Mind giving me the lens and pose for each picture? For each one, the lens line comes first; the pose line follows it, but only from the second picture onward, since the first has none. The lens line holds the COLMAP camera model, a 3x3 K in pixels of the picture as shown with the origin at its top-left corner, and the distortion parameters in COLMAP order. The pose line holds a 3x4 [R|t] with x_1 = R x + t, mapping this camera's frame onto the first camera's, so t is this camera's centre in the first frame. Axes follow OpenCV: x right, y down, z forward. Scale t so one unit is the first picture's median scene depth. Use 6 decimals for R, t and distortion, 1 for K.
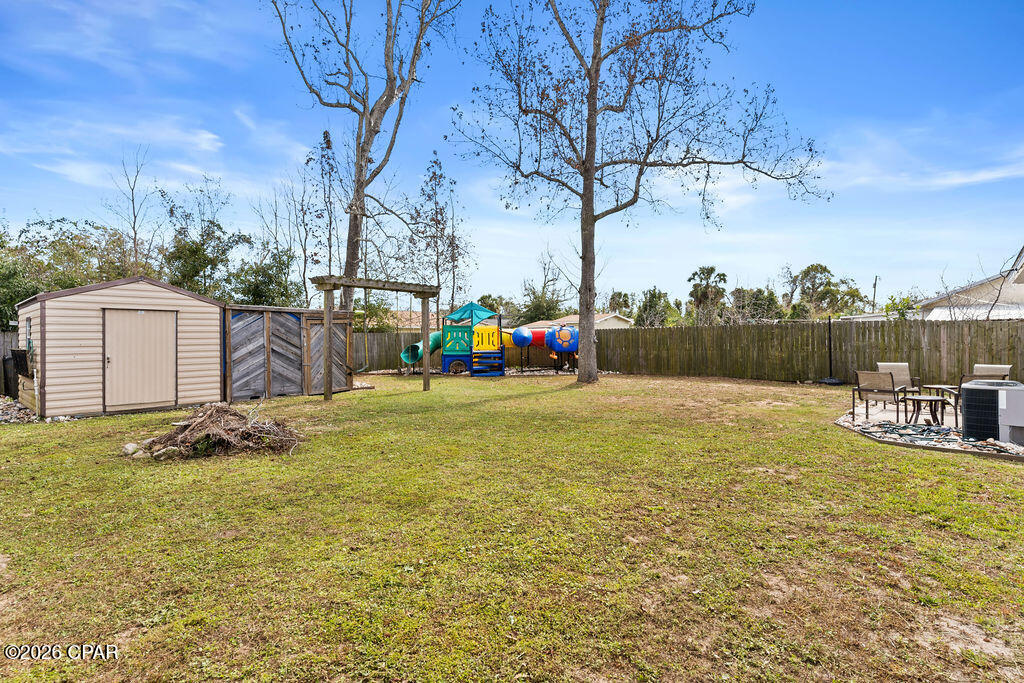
lens RADIAL K [[510.4, 0, 507.0], [0, 510.4, 336.5], [0, 0, 1]] dist [0.000935, -0.000037]
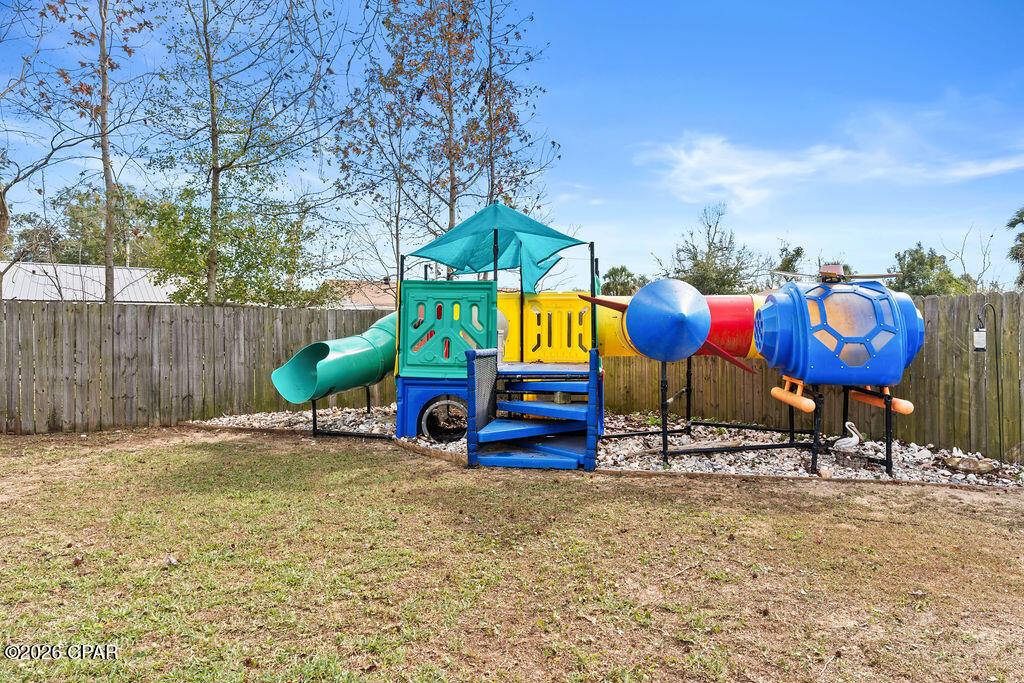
lens RADIAL K [[635.7, 0, 509.4], [0, 635.7, 324.9], [0, 0, 1]] dist [0.000487, 0.000541]
pose [[0.975227, 0.011670, -0.220899, 0.016277], [-0.013822, 0.999871, -0.008200, 0.004775], [0.220775, 0.011050, 0.975262, 0.480918]]
